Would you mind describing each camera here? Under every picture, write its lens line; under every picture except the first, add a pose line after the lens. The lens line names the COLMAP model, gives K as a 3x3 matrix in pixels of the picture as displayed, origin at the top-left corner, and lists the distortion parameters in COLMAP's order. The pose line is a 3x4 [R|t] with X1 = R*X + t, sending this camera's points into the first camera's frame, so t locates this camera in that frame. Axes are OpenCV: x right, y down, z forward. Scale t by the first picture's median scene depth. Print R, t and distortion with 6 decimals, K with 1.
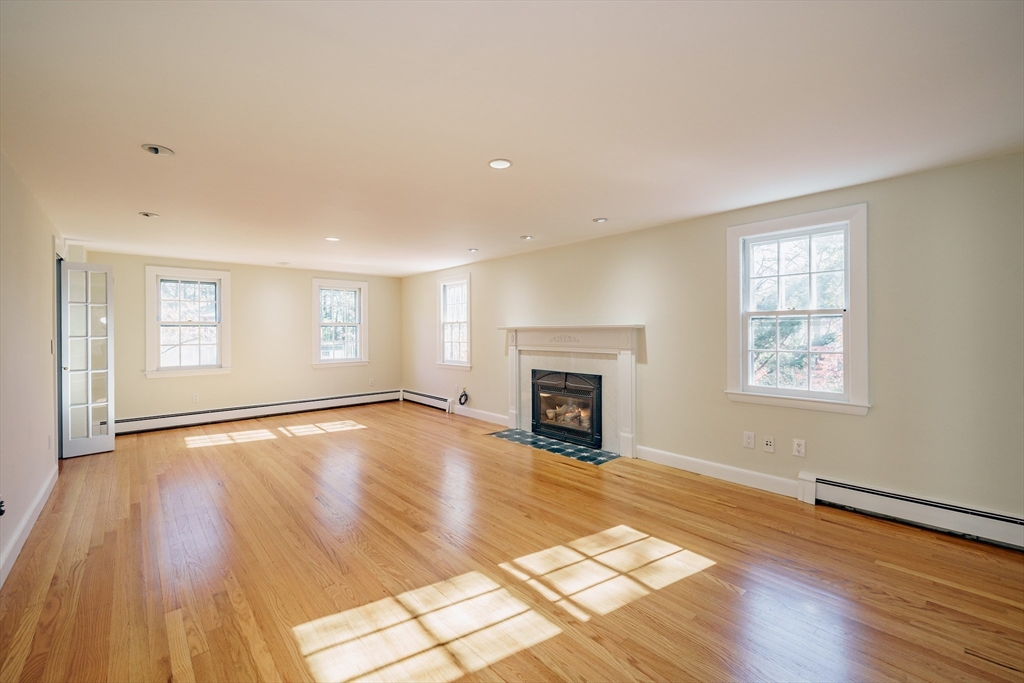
lens RADIAL K [[419.9, 0, 510.0], [0, 419.9, 338.1], [0, 0, 1]] dist [-0.002946, -0.000322]
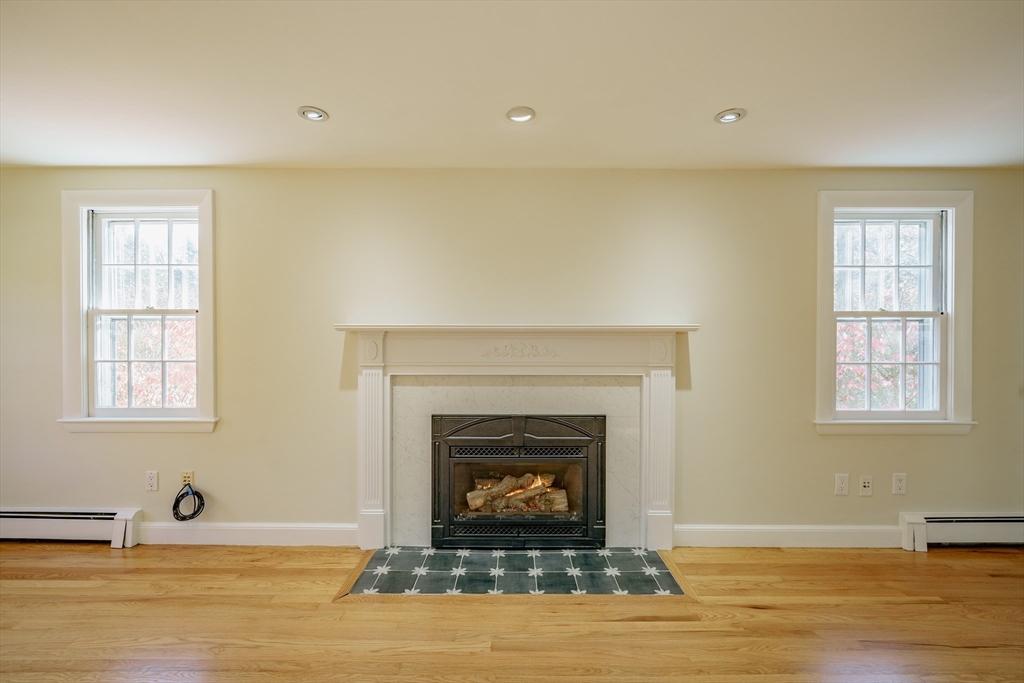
lens RADIAL K [[419.9, 0, 510.0], [0, 419.9, 338.1], [0, 0, 1]] dist [-0.002946, -0.000322]
pose [[0.669916, -0.005436, 0.742417, -0.263132], [0.006580, 0.999977, 0.001384, -0.014335], [-0.742407, 0.003958, 0.669937, 0.666139]]
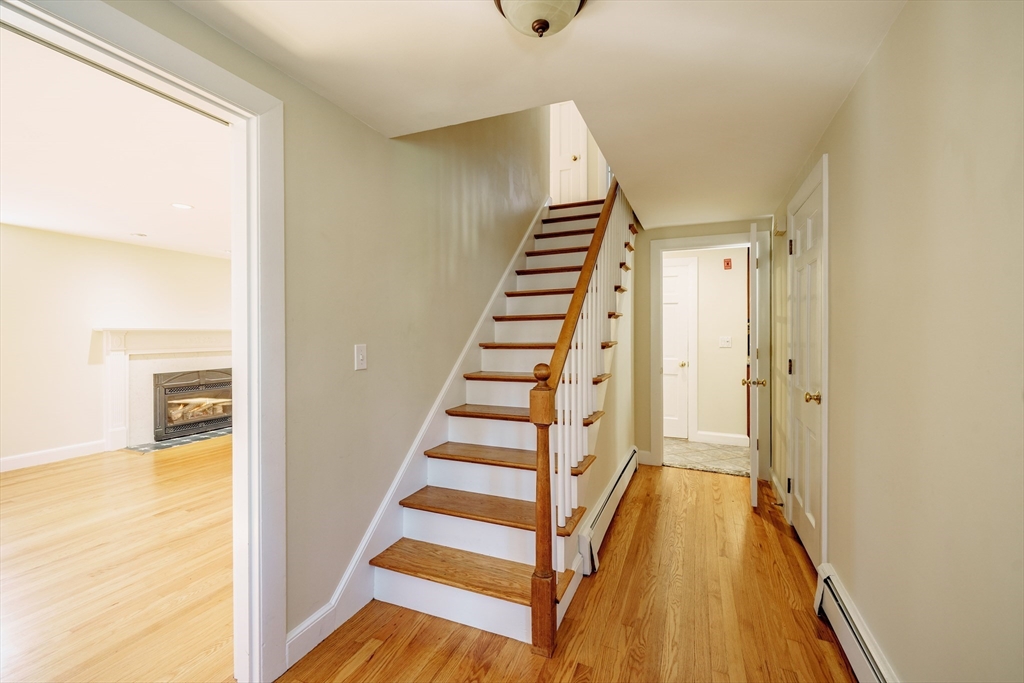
lens RADIAL K [[427.1, 0, 510.1], [0, 427.1, 333.7], [0, 0, 1]] dist [-0.001129, -0.000222]
pose [[-0.415915, -0.002787, 0.909399, -1.237202], [0.011244, 0.999903, 0.008207, -0.015347], [-0.909334, 0.013639, -0.415843, 0.731236]]
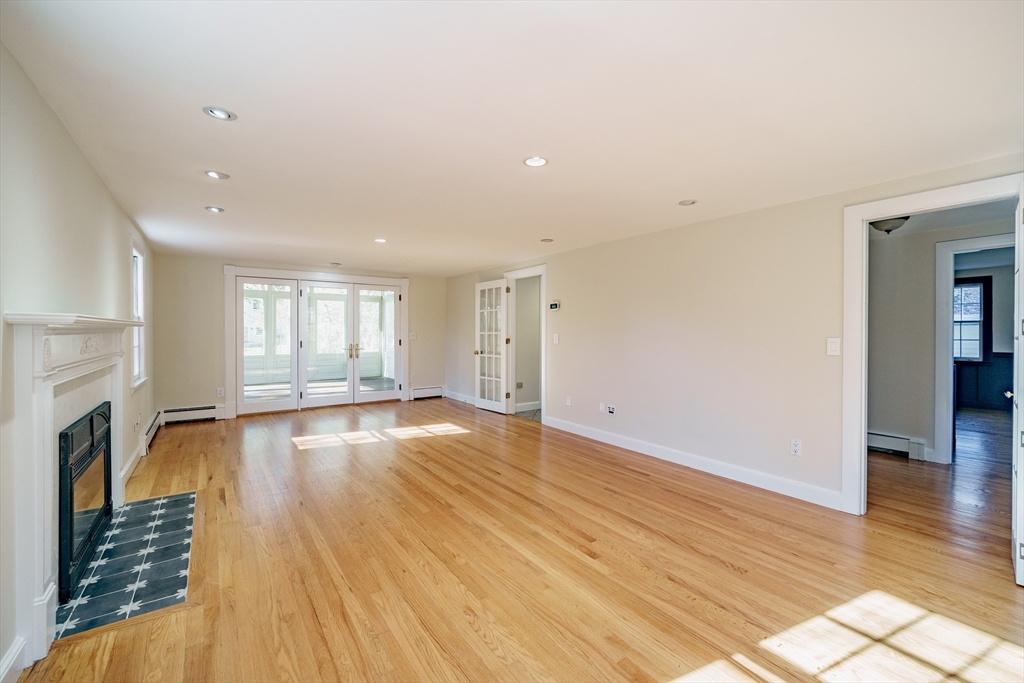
lens RADIAL K [[419.9, 0, 510.0], [0, 419.9, 338.1], [0, 0, 1]] dist [-0.002946, -0.000322]
pose [[-0.993968, -0.005623, 0.109526, -0.412864], [-0.002696, 0.999636, 0.026860, -0.021907], [-0.109637, 0.026402, -0.993621, 1.439575]]
